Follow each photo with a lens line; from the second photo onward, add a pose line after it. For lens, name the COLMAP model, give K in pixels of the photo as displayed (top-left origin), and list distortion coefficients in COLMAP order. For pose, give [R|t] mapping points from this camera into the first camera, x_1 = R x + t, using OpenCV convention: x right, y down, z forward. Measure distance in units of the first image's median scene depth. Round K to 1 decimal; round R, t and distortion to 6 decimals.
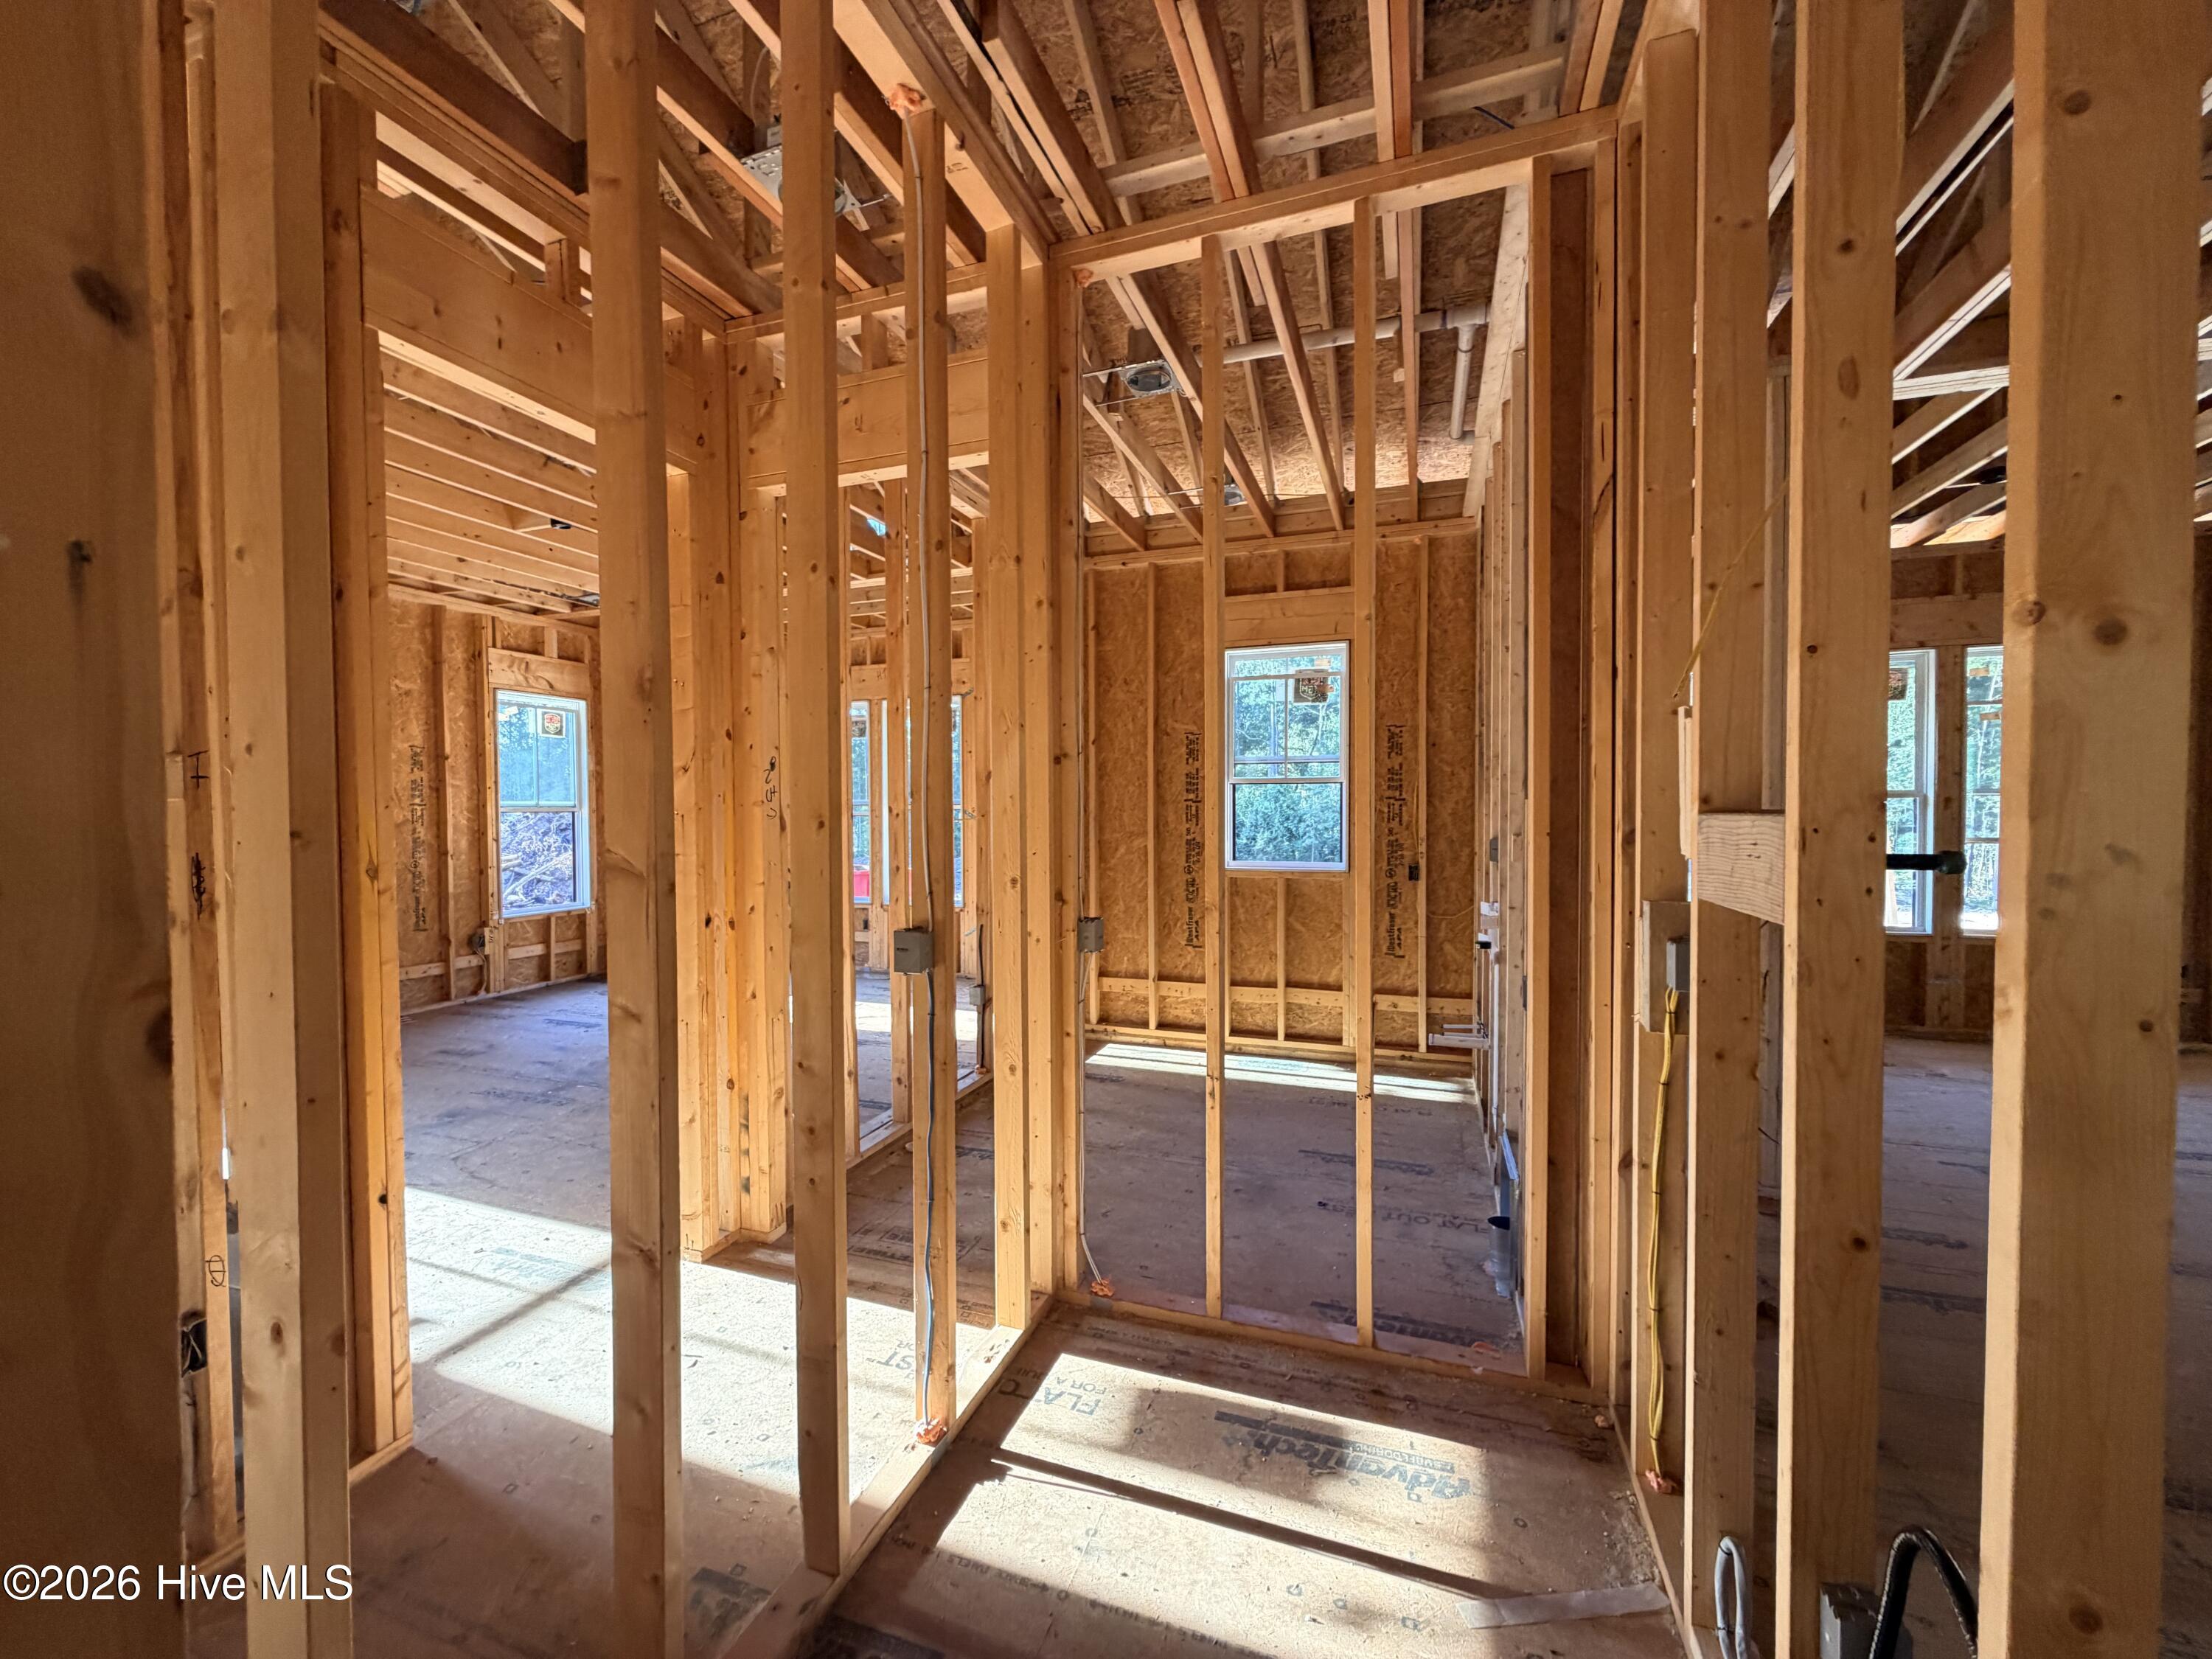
lens RADIAL K [[879.5, 0, 1106.2], [0, 879.5, 827.7], [0, 0, 1]] dist [0.001399, -0.000527]
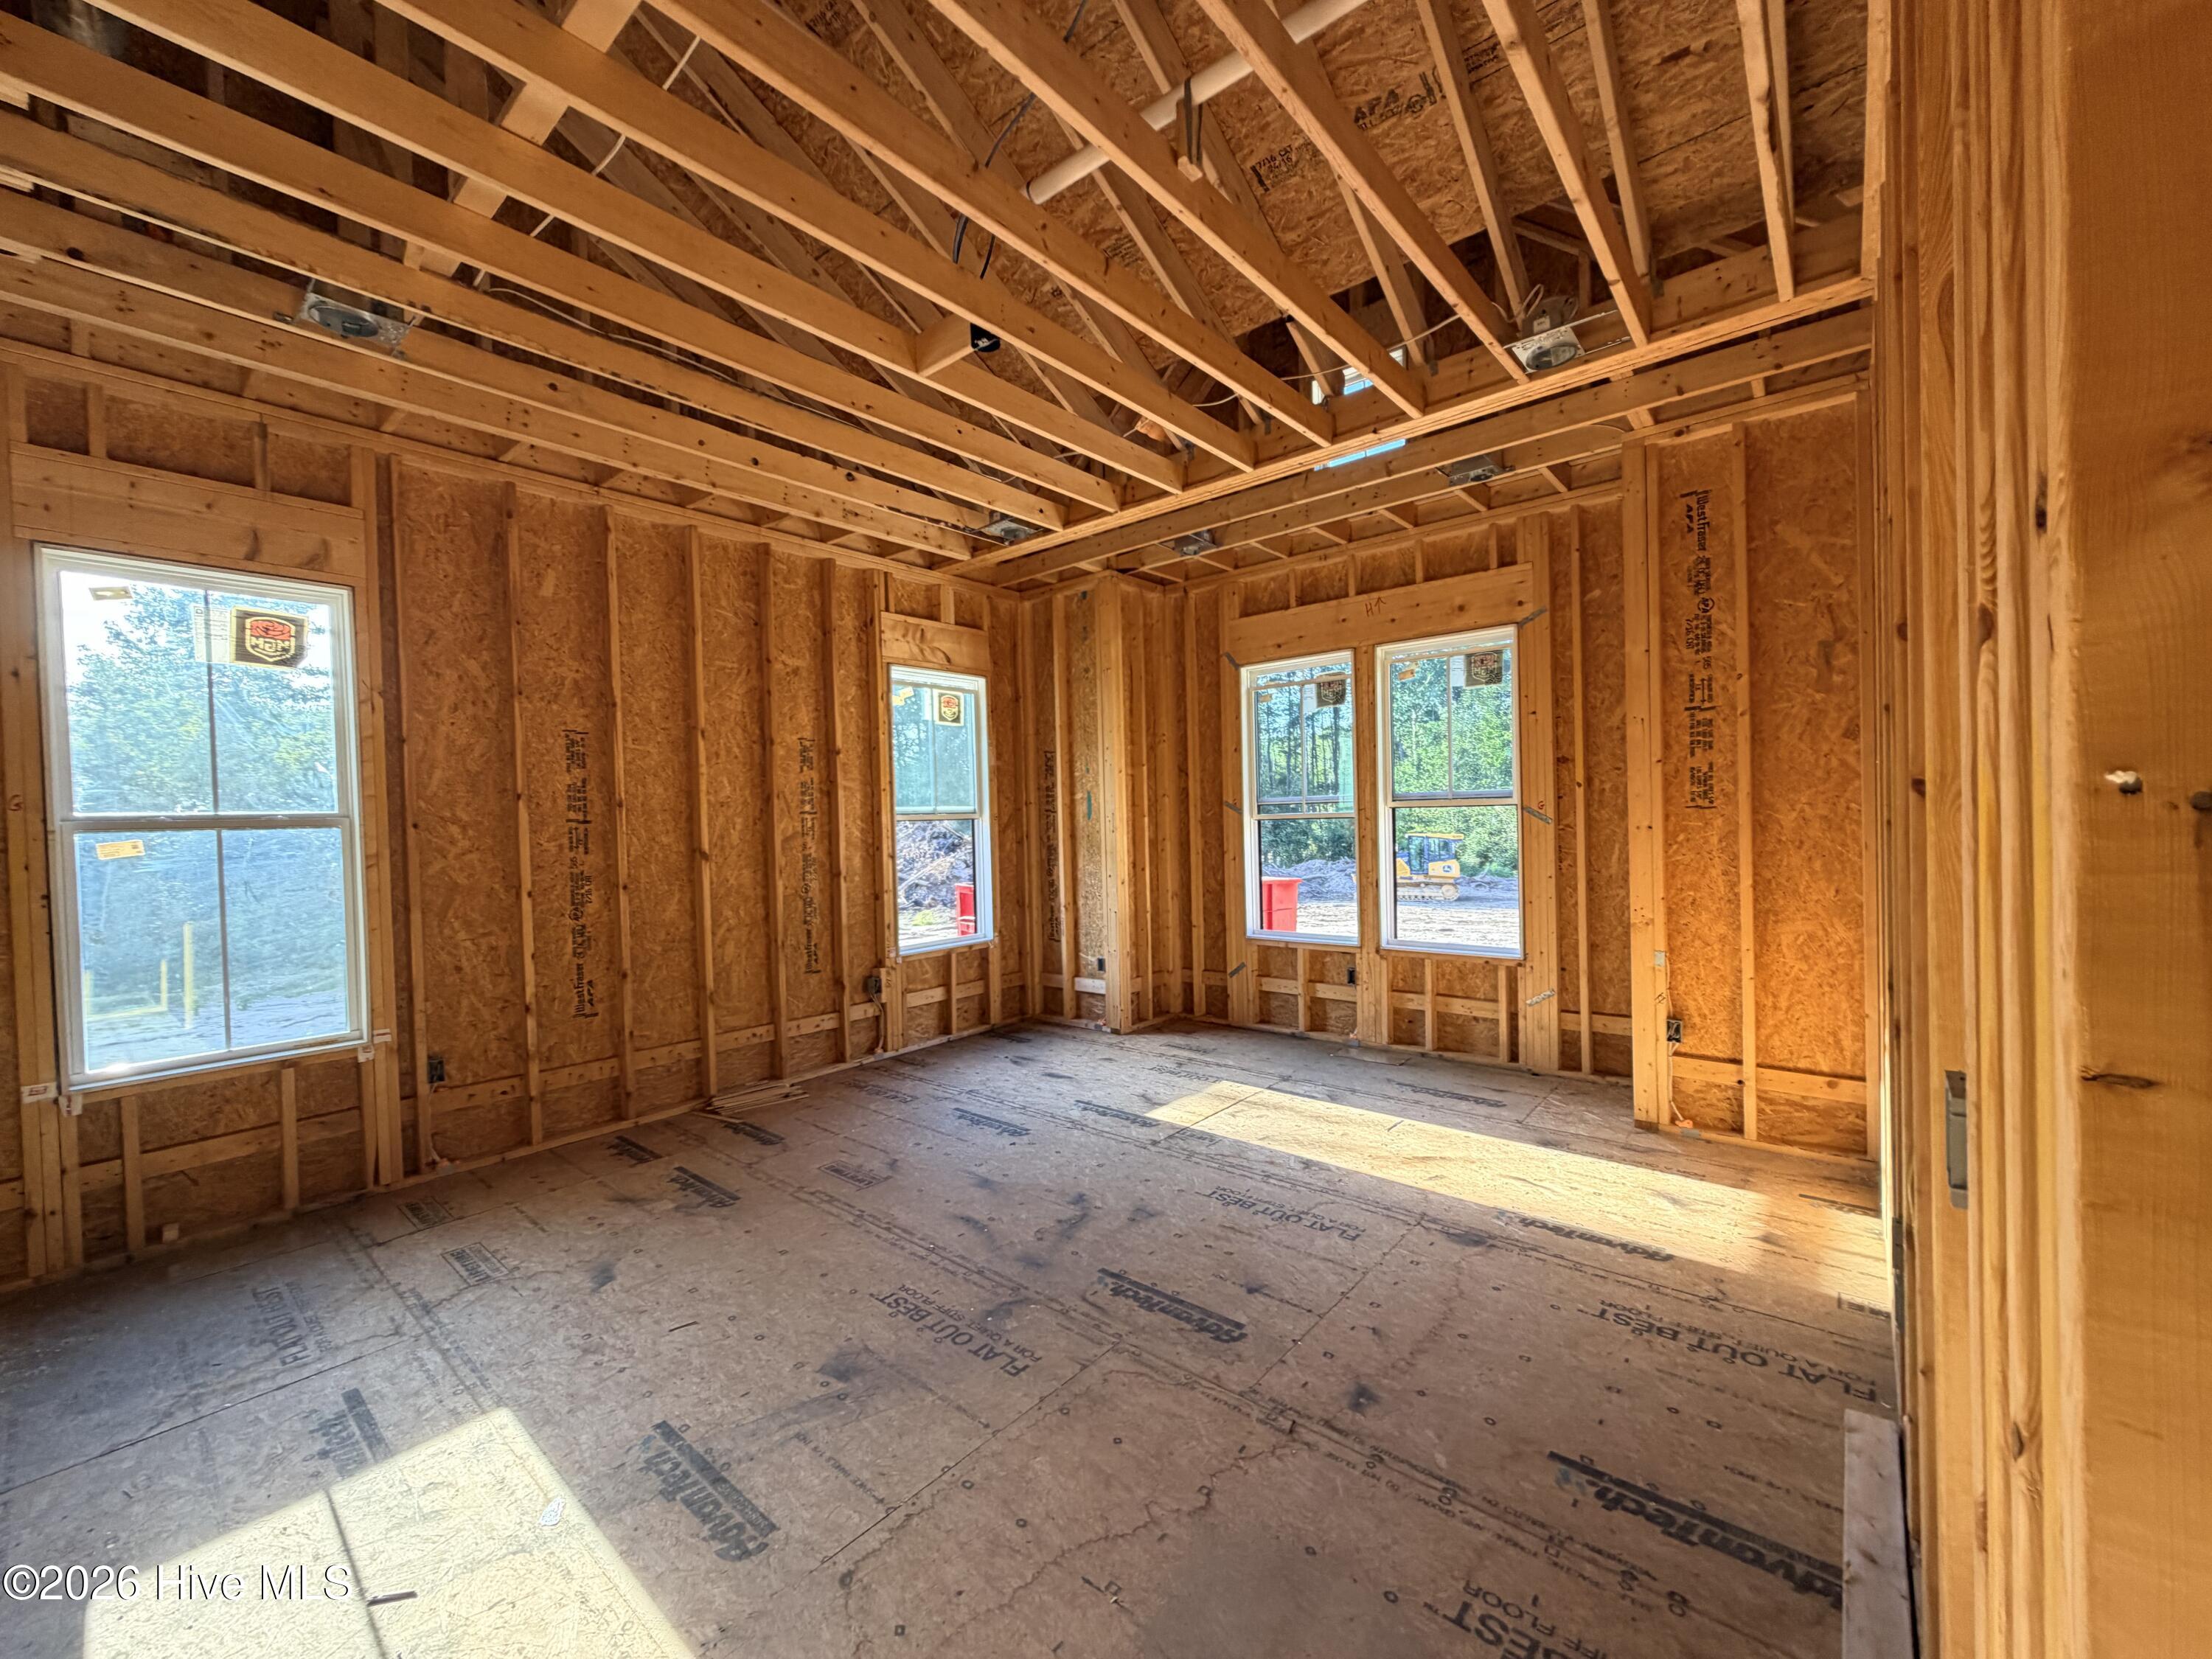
lens RADIAL K [[879.5, 0, 1103.2], [0, 879.5, 827.8], [0, 0, 1]] dist [0.001399, -0.000527]
pose [[0.936036, -0.013958, -0.351627, -0.242058], [0.012652, 0.999902, -0.006010, -0.004364], [0.351676, 0.001176, 0.936121, 0.333759]]
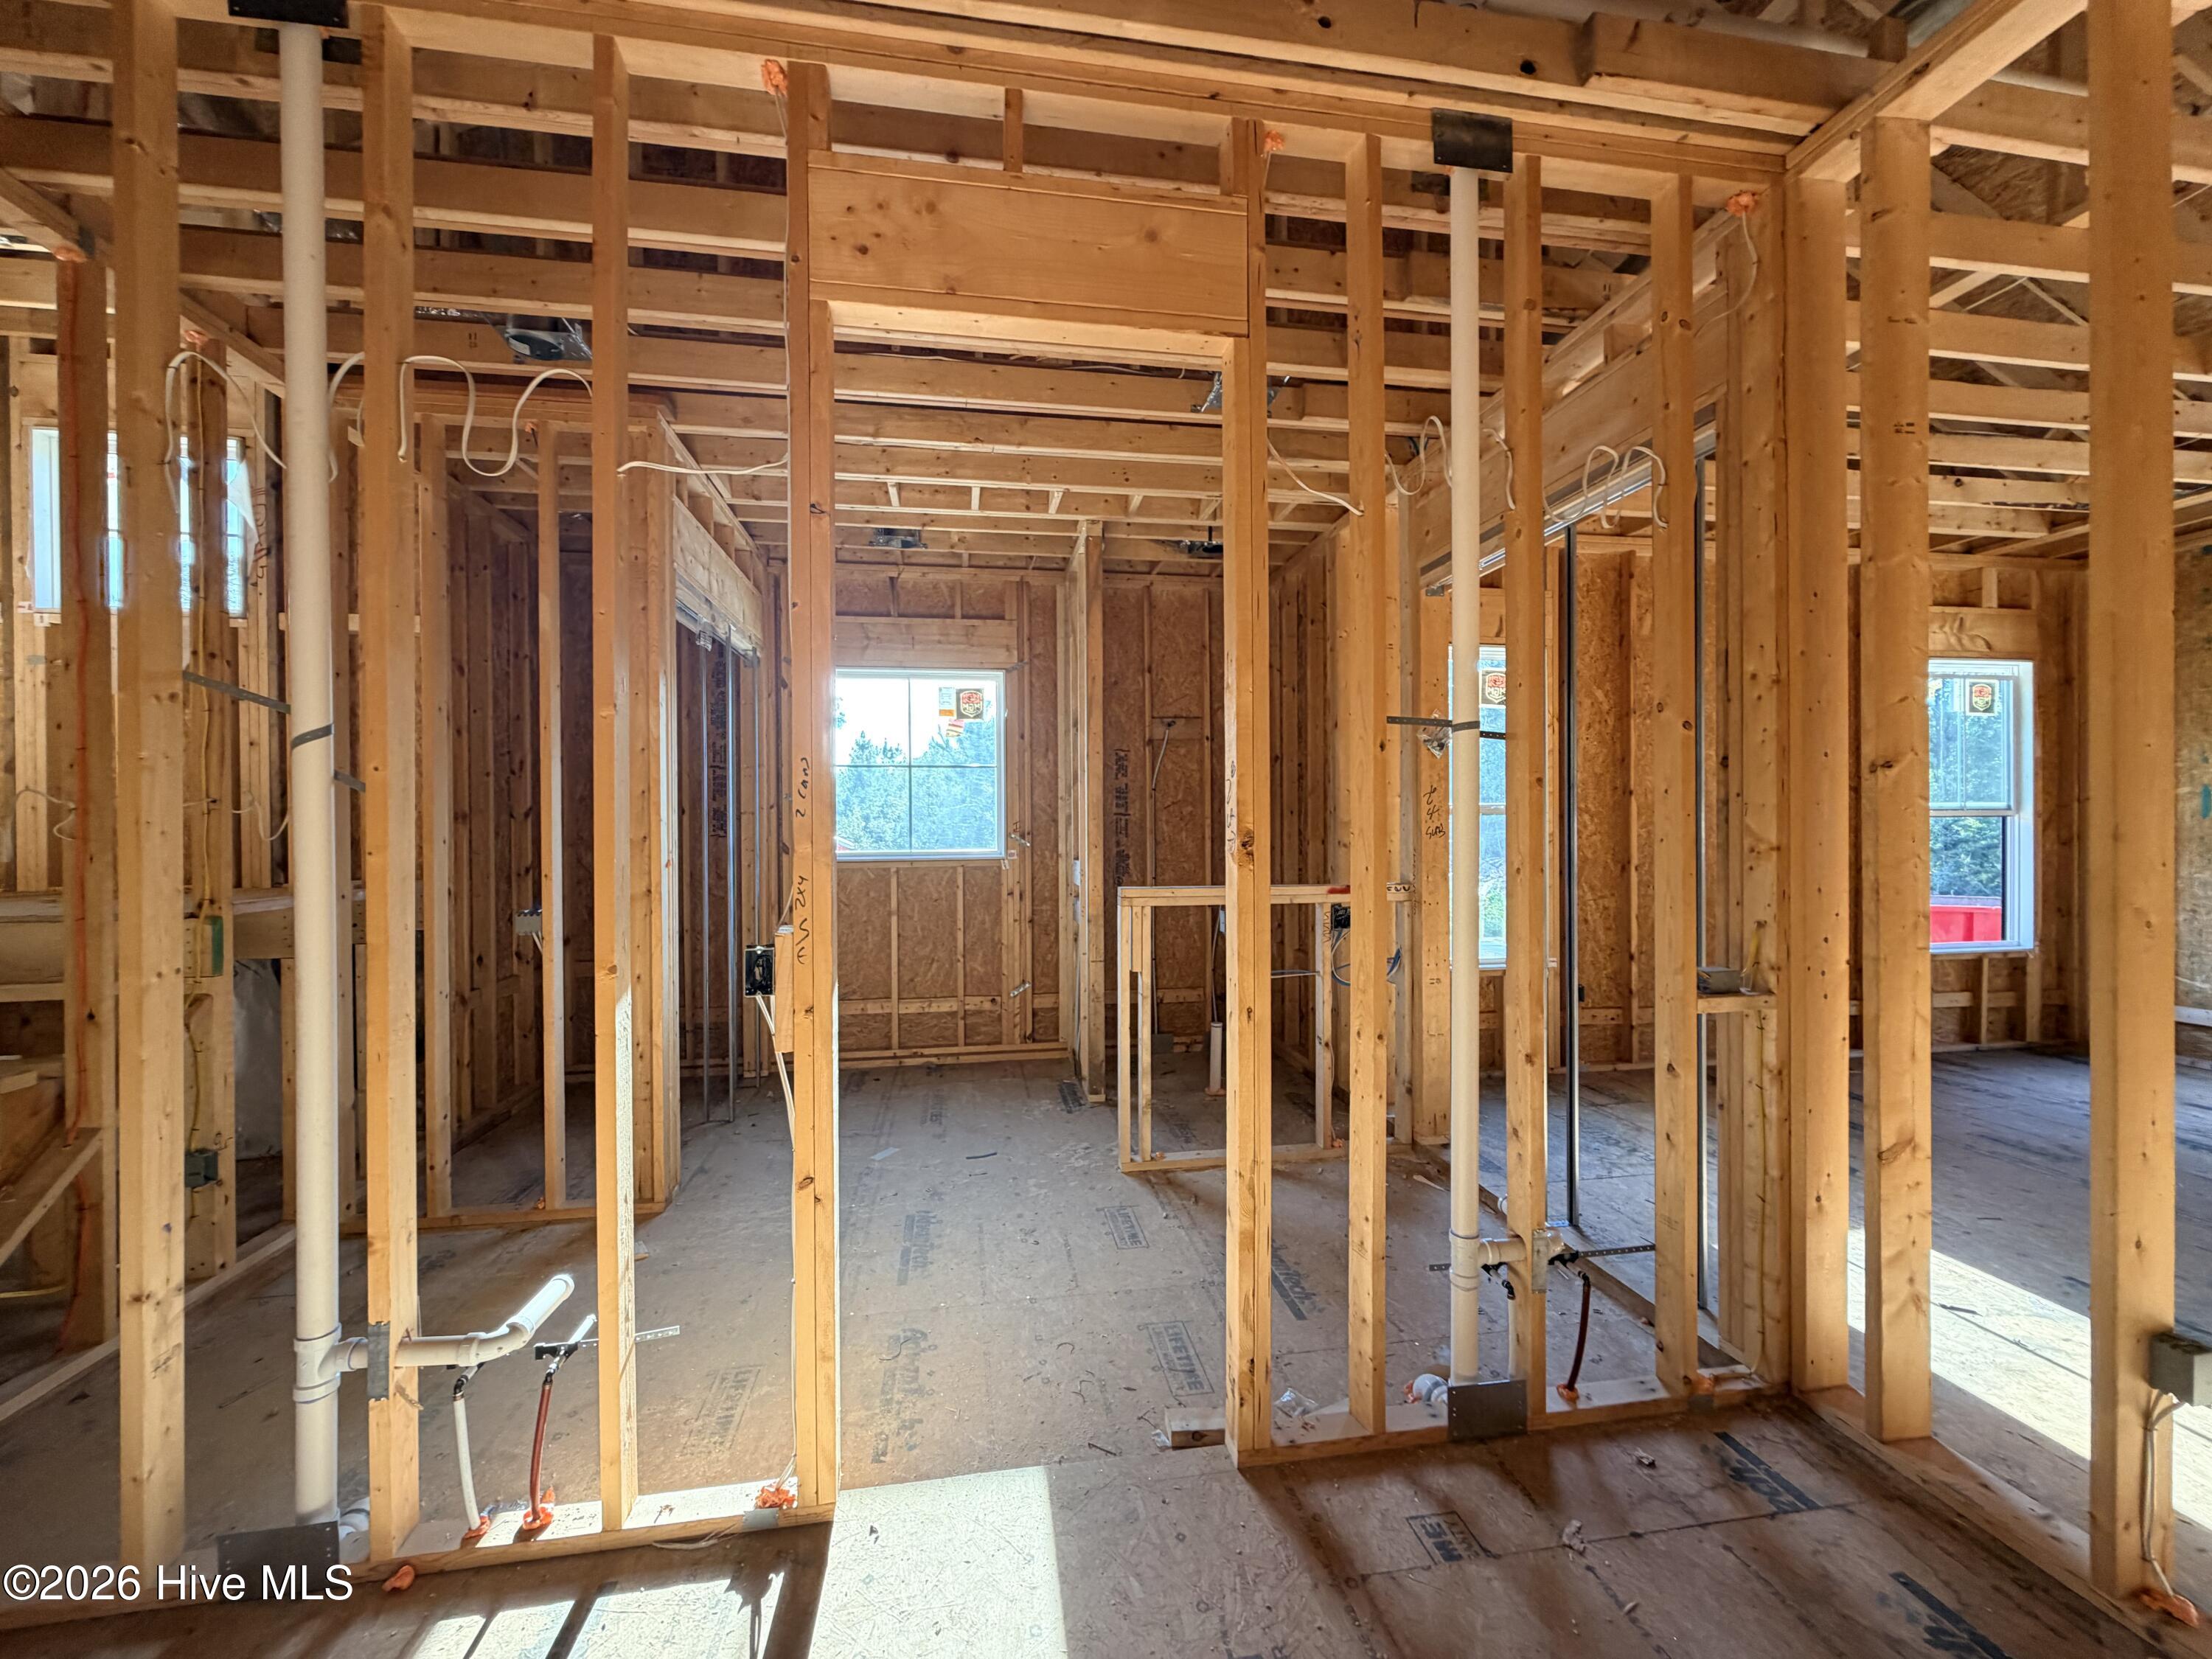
lens RADIAL K [[879.5, 0, 1098.9], [0, 879.5, 828.4], [0, 0, 1]] dist [0.001399, -0.000527]
pose [[0.483028, 0.006241, -0.875583, -0.365028], [-0.014697, 0.999892, -0.000981, 0.004512], [0.875482, 0.013343, 0.483067, -0.012490]]
